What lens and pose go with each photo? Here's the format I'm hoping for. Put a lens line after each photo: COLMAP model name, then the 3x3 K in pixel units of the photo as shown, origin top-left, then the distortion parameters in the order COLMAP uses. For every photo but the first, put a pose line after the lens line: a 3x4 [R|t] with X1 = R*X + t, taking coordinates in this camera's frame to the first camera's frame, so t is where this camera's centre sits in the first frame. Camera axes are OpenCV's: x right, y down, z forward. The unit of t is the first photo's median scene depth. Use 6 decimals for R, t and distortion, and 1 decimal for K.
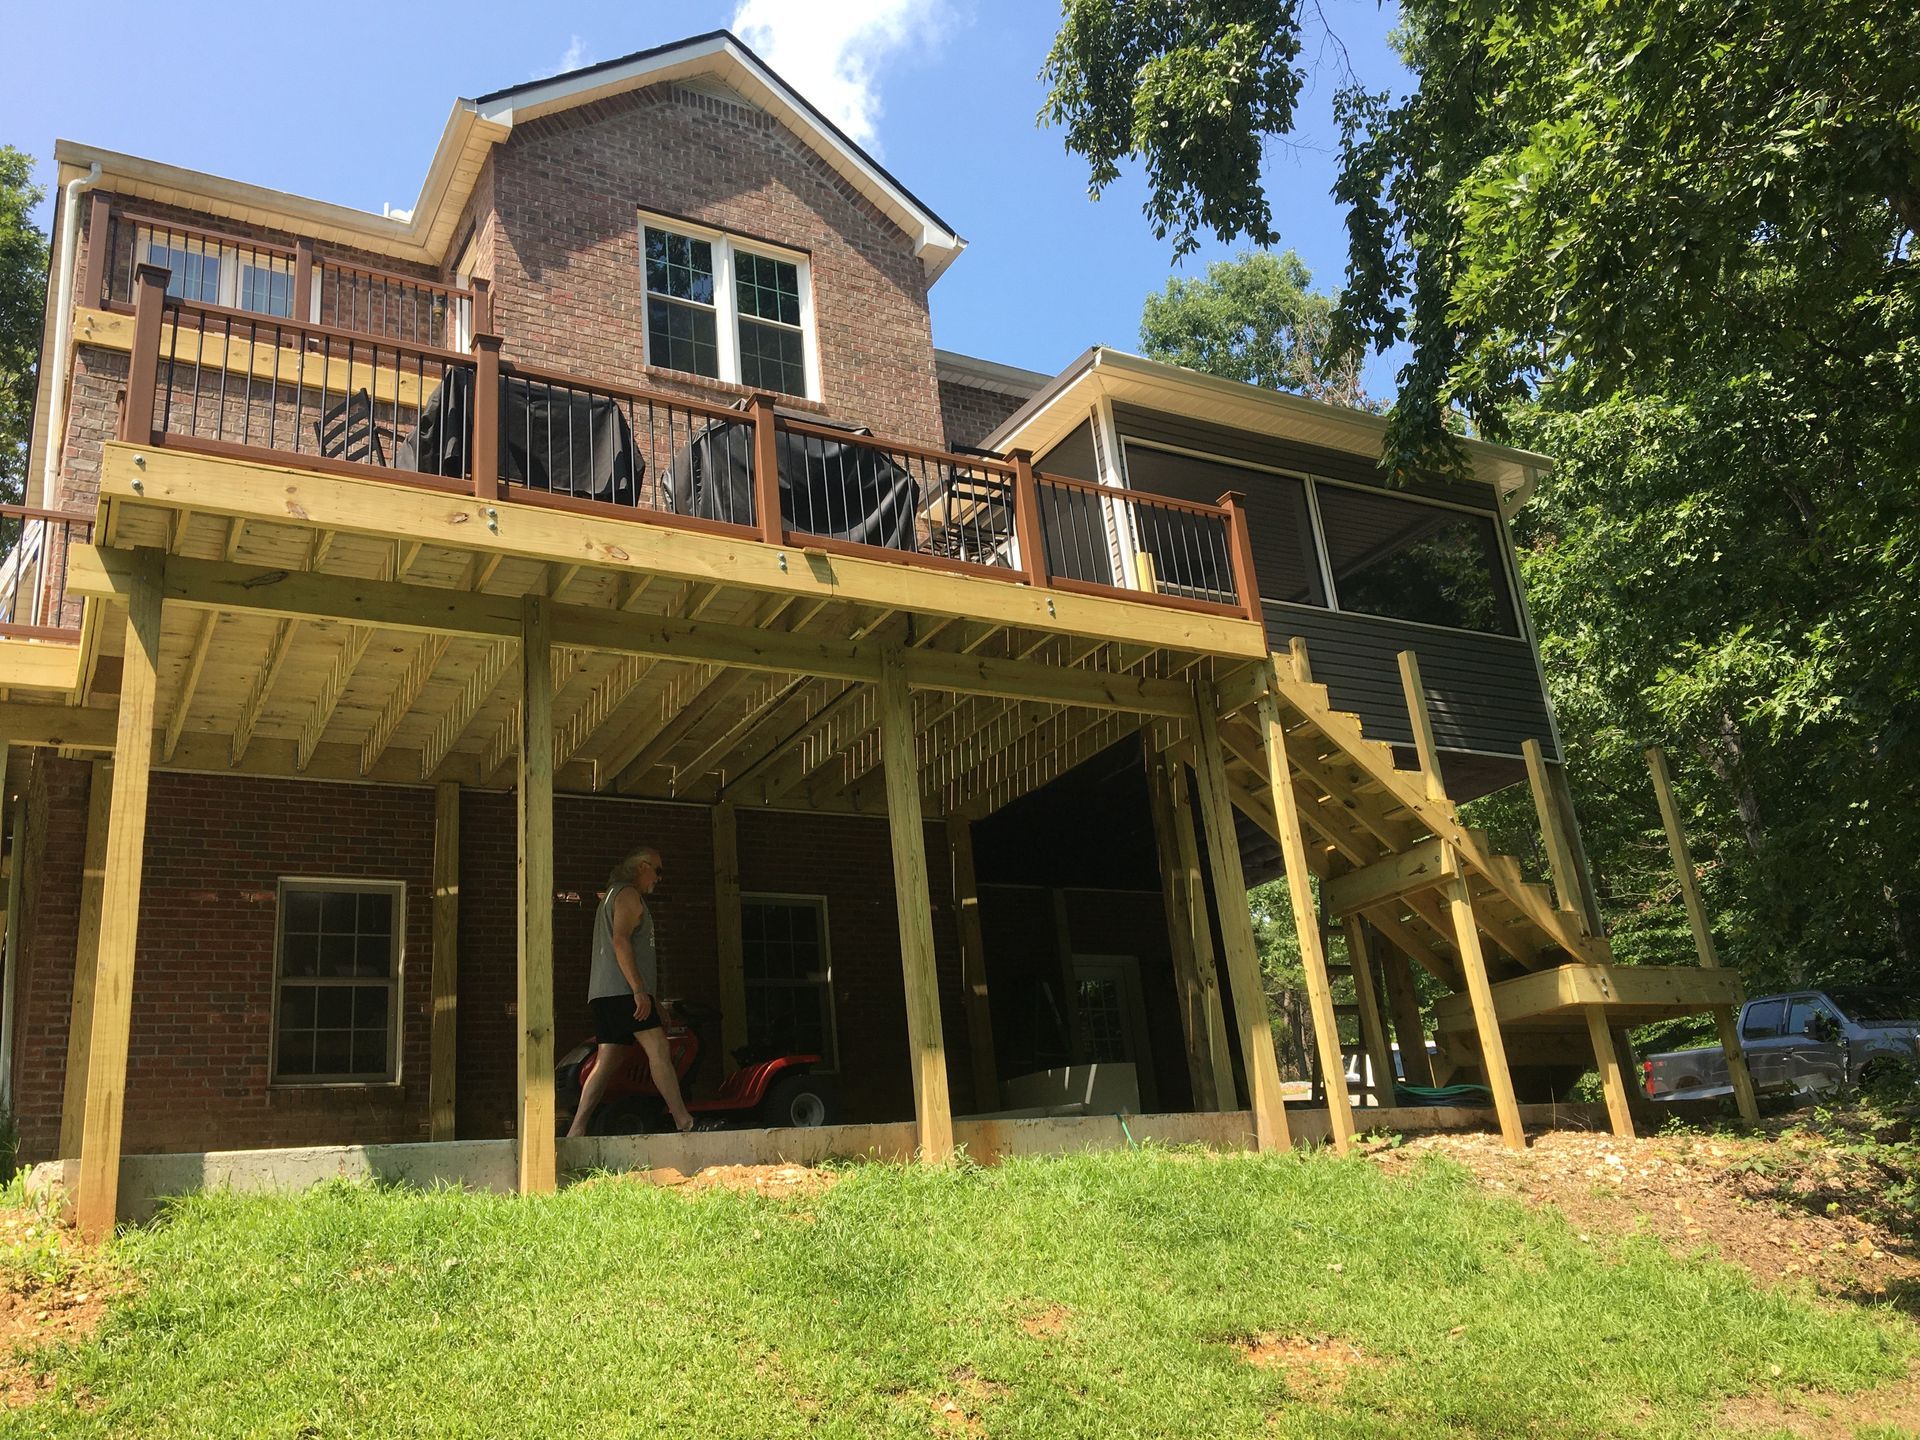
lens RADIAL K [[1612.6, 0, 964.2], [0, 1612.6, 720.7], [0, 0, 1]] dist [0.041180, -0.012129]
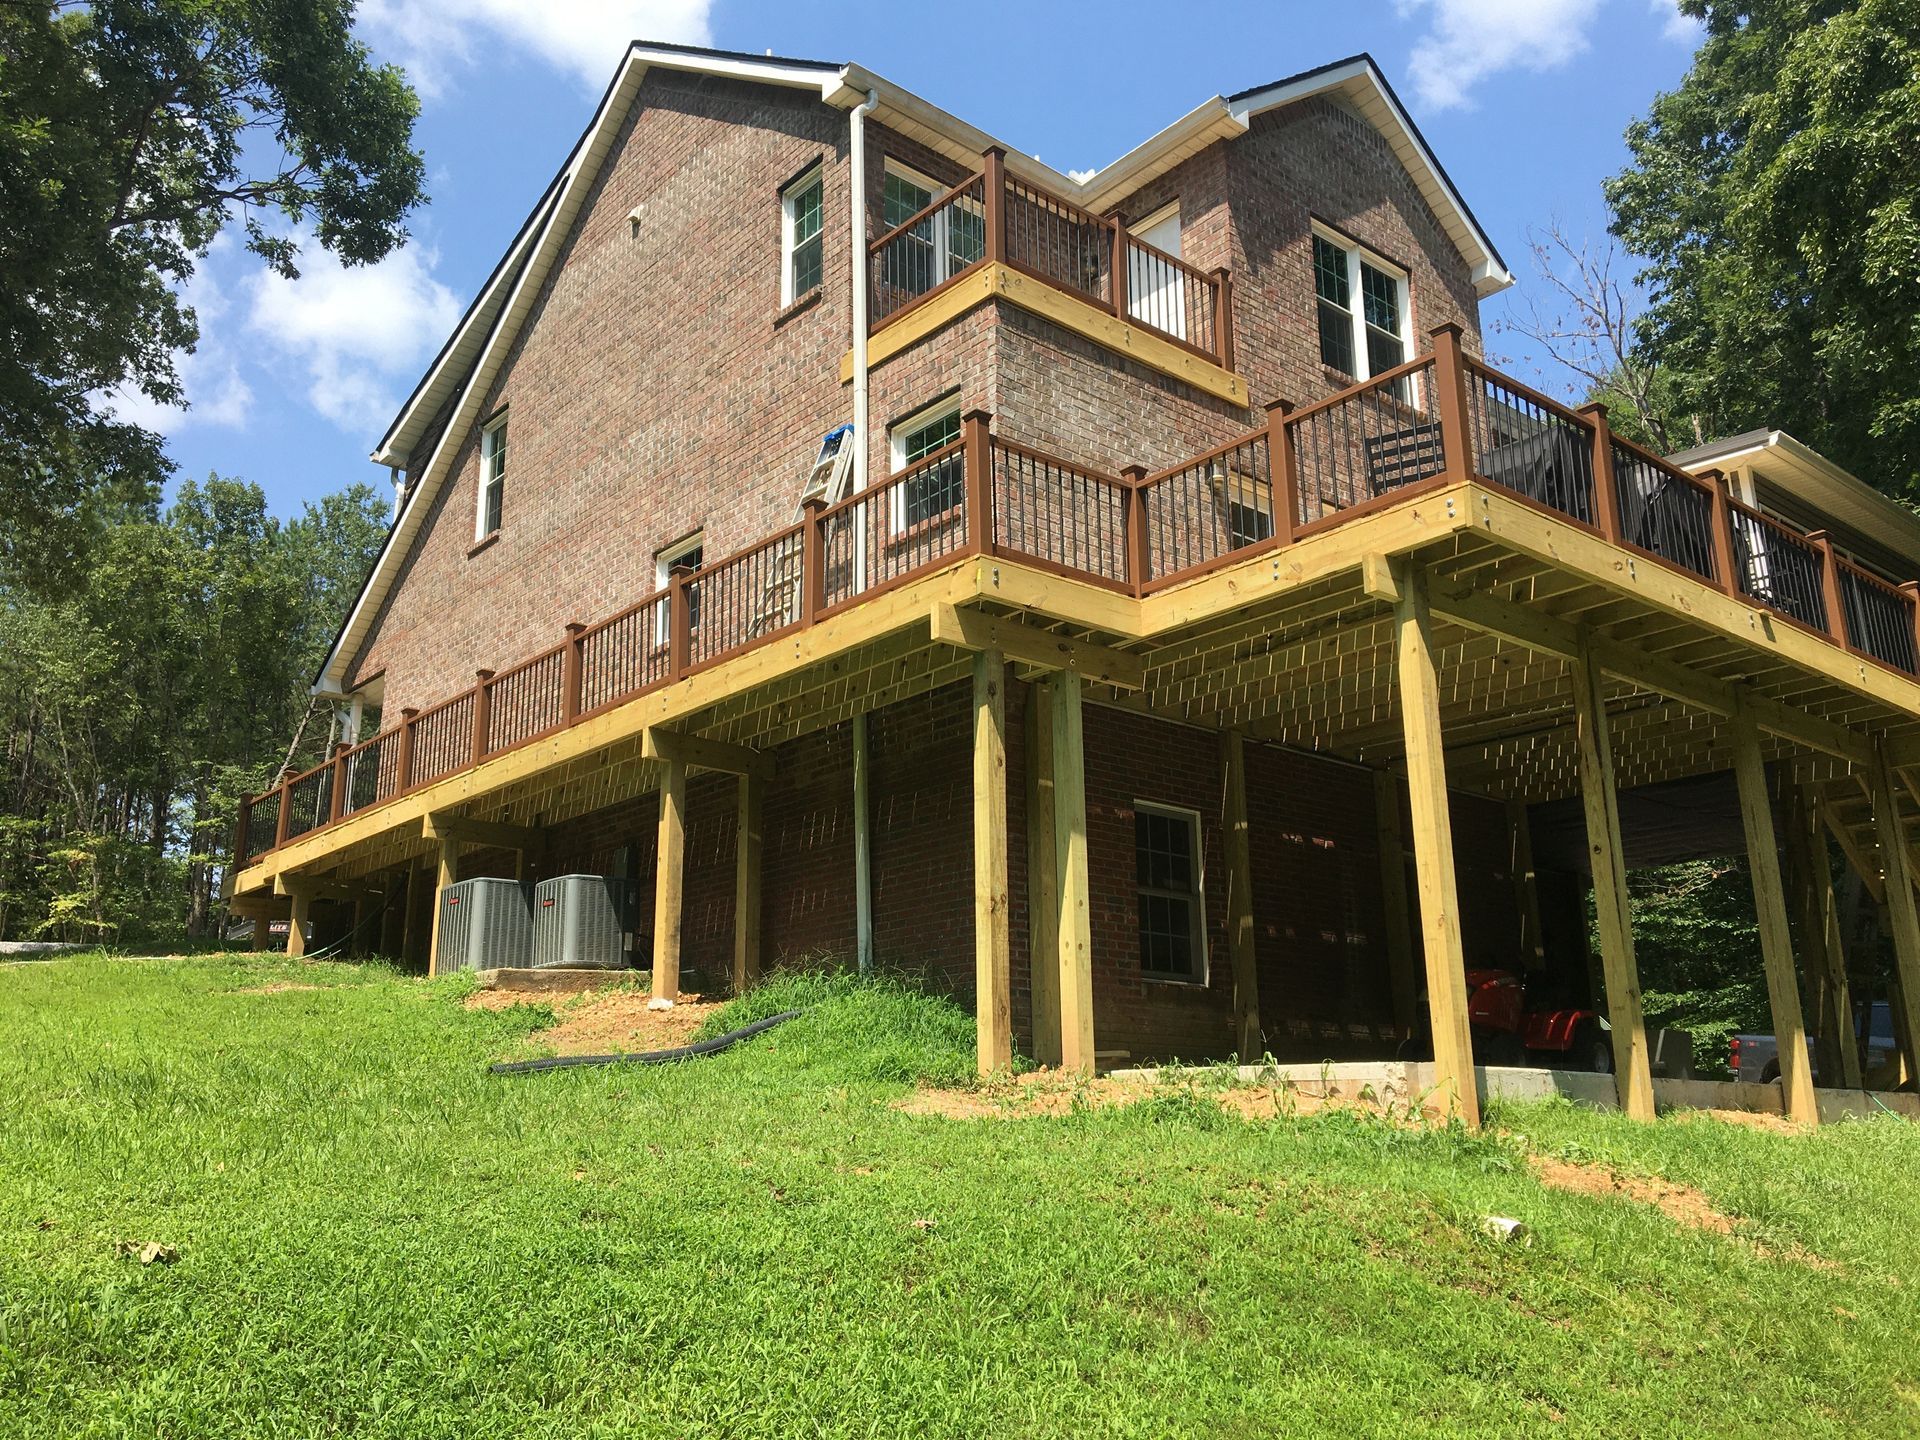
lens RADIAL K [[1612.6, 0, 953.4], [0, 1612.6, 714.4], [0, 0, 1]] dist [0.041180, -0.012129]
pose [[0.980480, 0.138102, 0.139955, -0.561852], [-0.146957, 0.987613, 0.054994, -0.005223], [-0.130627, -0.074488, 0.988629, -0.086695]]
